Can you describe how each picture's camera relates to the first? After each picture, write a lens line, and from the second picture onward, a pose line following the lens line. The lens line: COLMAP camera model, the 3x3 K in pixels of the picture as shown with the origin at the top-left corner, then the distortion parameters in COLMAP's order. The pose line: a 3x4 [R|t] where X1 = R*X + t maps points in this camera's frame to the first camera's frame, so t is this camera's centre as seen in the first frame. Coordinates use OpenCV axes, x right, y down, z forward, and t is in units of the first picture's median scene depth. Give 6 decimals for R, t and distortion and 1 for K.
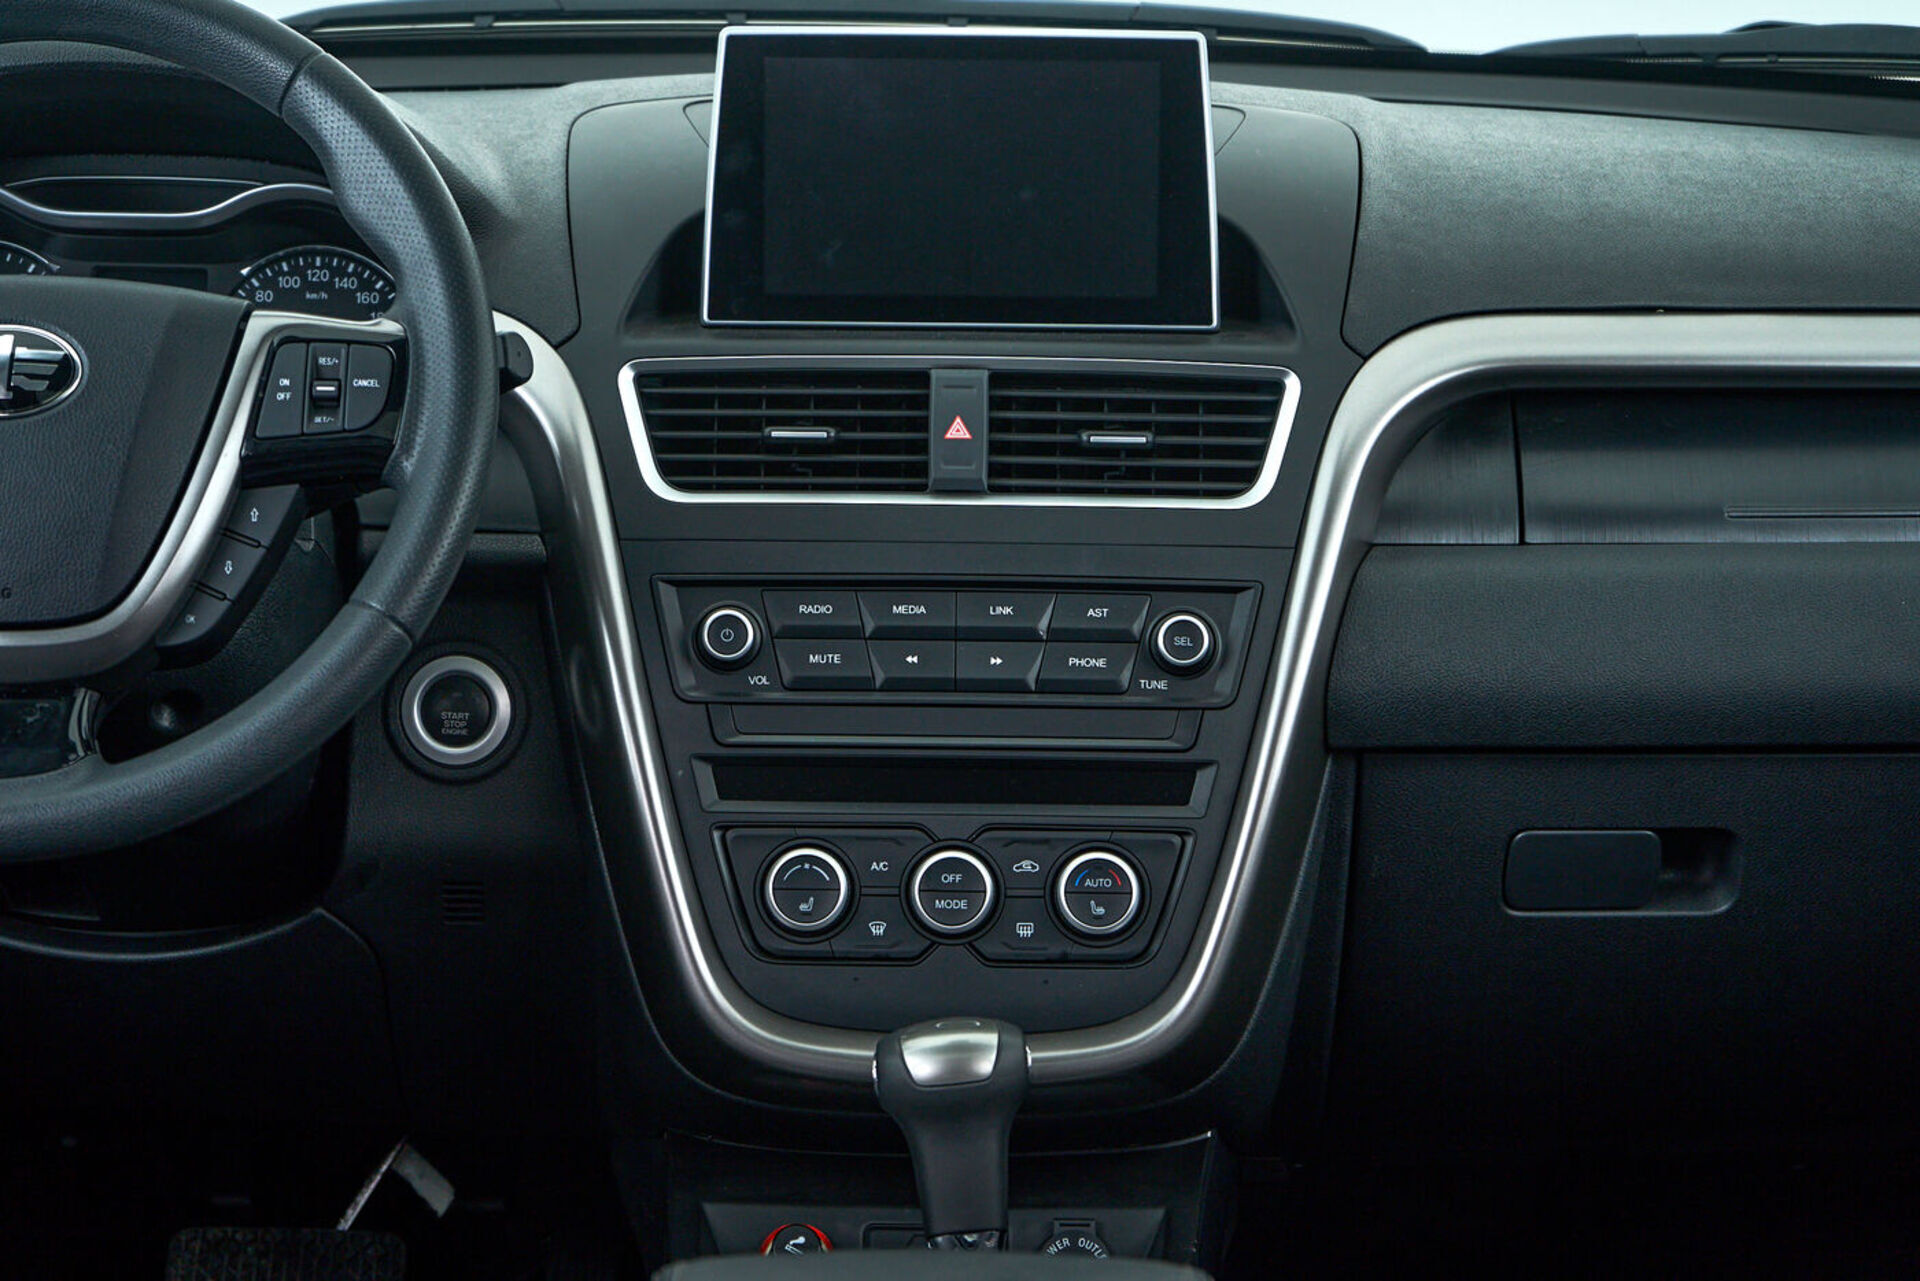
lens RADIAL K [[4340.2, 0, 916.3], [0, 4340.2, 586.1], [0, 0, 1]] dist [0.001380, -0.210374]
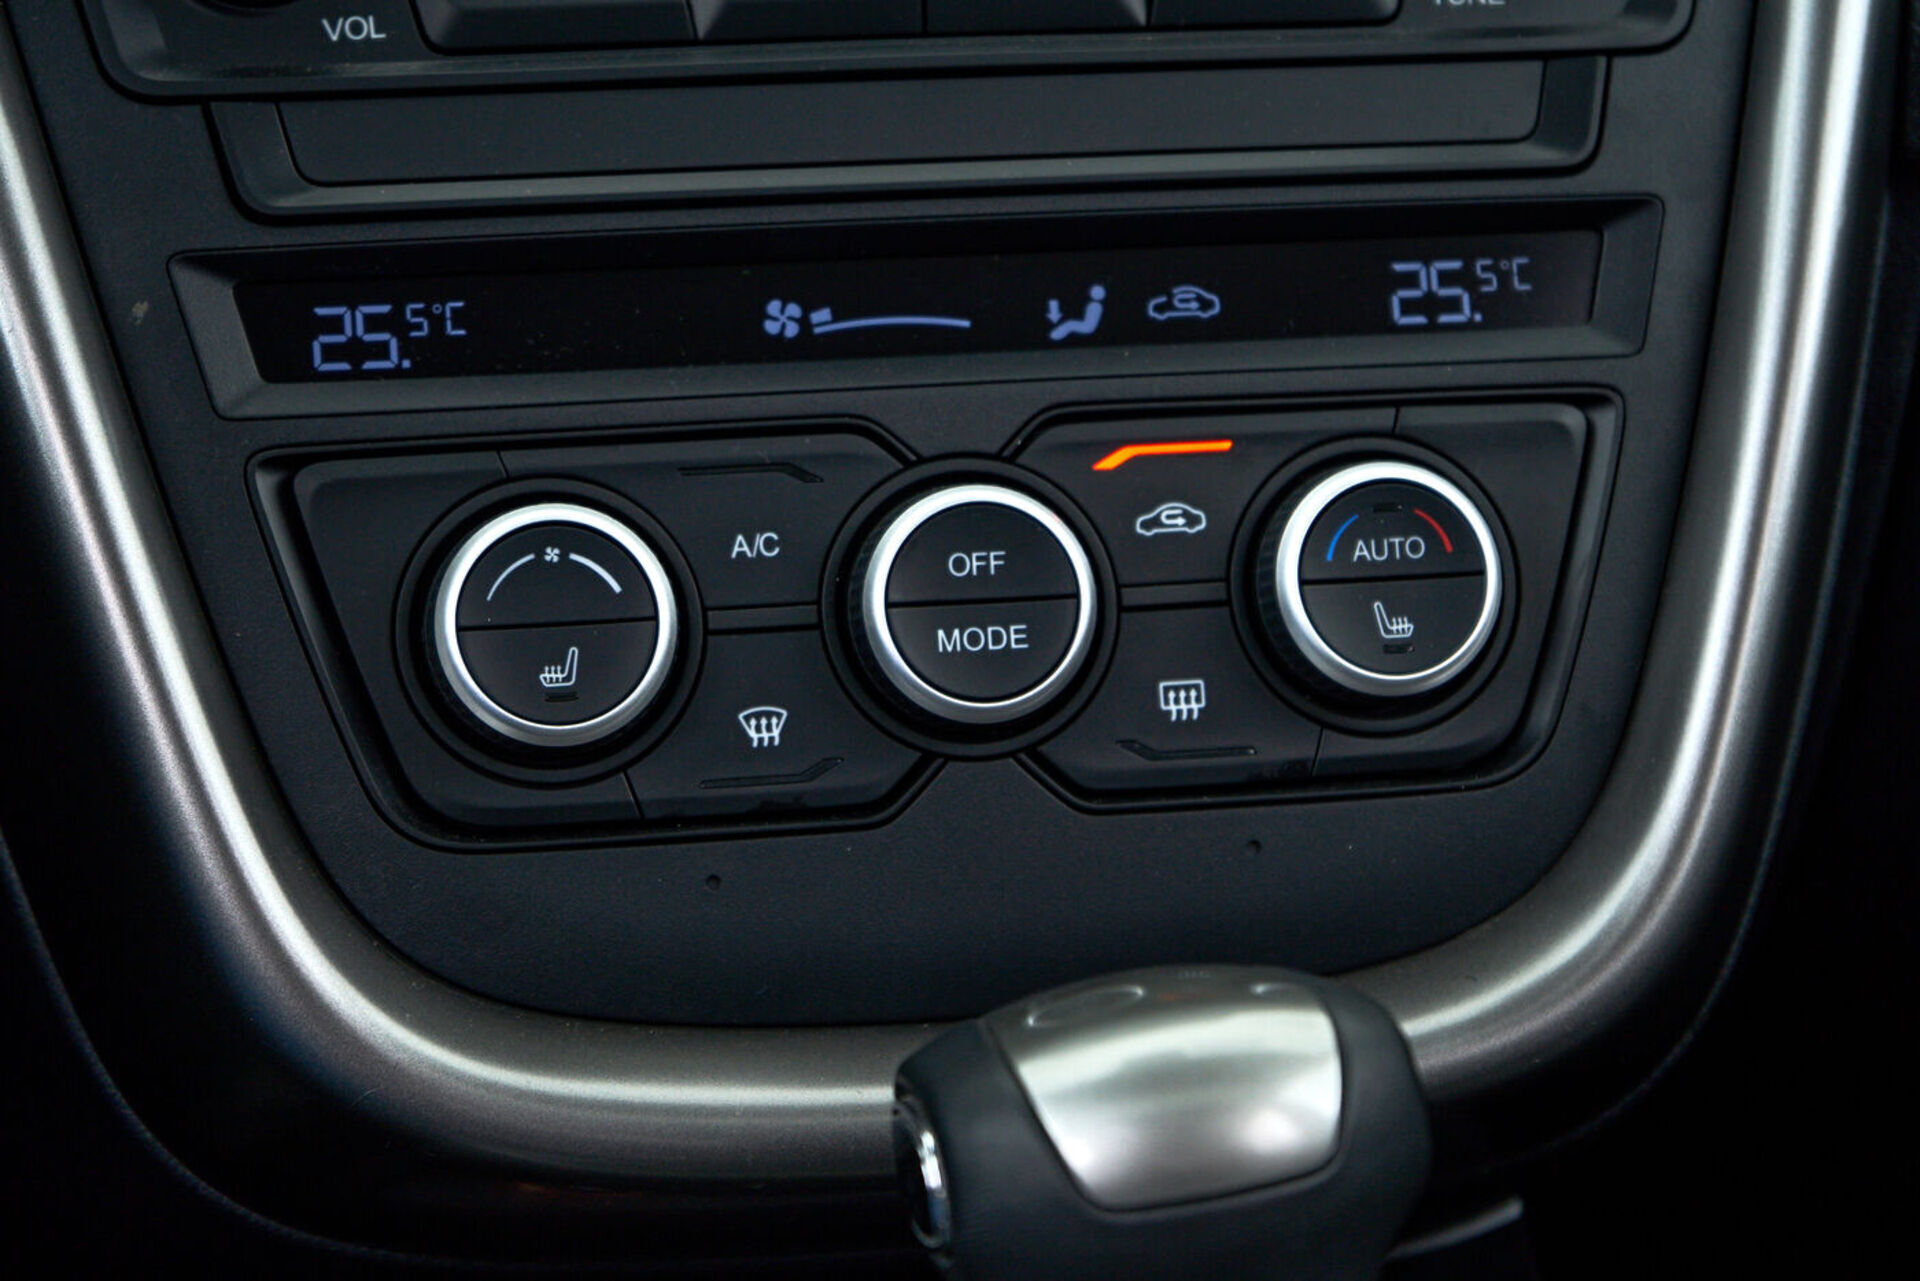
lens RADIAL K [[4340.2, 0, 916.3], [0, 4340.2, 586.1], [0, 0, 1]] dist [0.001380, -0.210374]
pose [[0.979118, -0.065079, 0.192592, -0.061760], [0.060536, 0.997733, 0.029384, 0.058213], [-0.194068, -0.017111, 0.980839, 0.659433]]
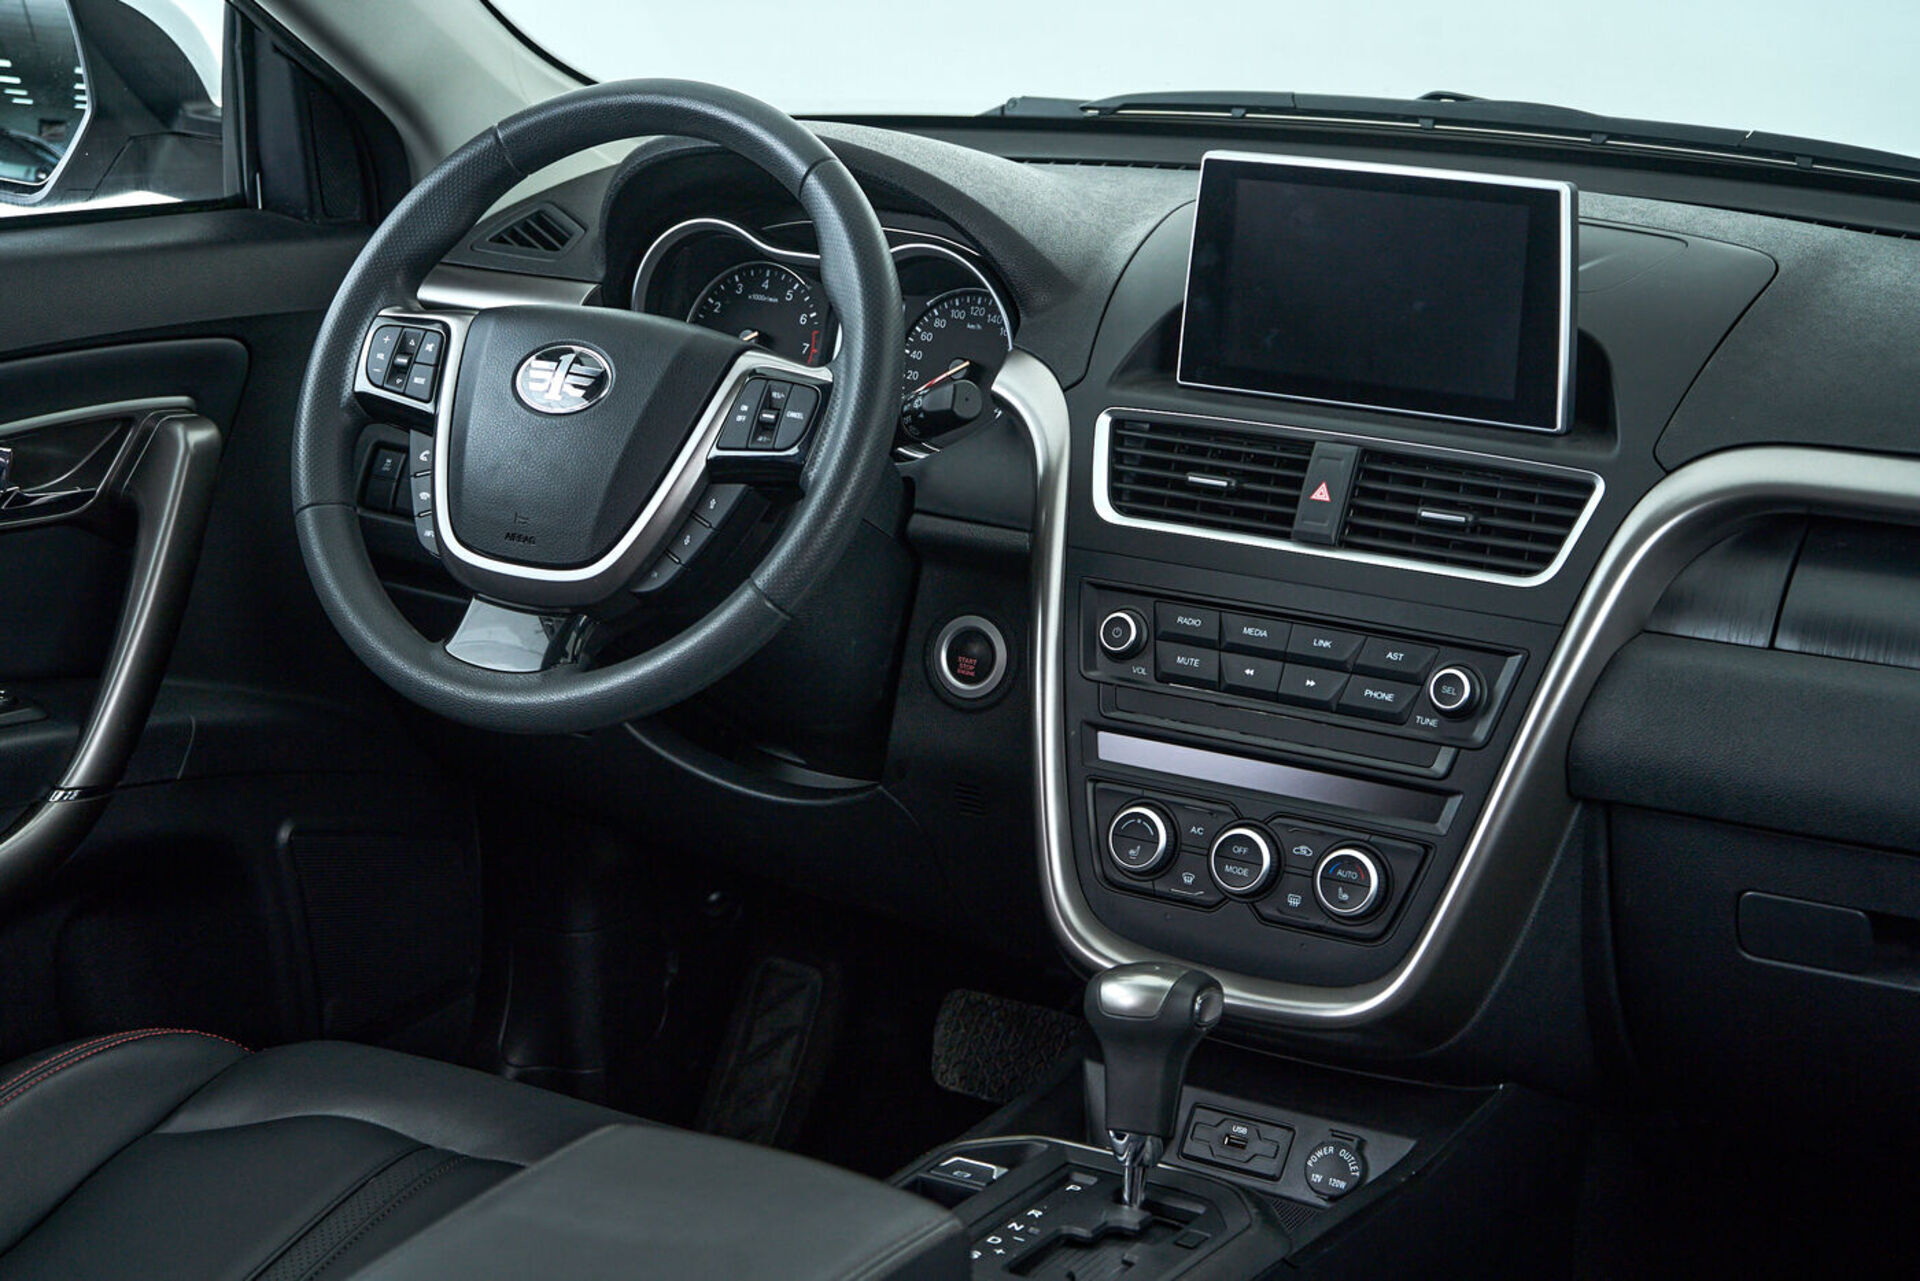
lens RADIAL K [[3250.6, 0, 960.0], [0, 3250.6, 640.5], [0, 0, 1]] dist [0.010582, 0.119135]
pose [[0.865589, 0.141089, -0.480467, 0.377443], [-0.103837, 0.989204, 0.103411, -0.080647], [0.489870, -0.039621, 0.870895, 0.142648]]
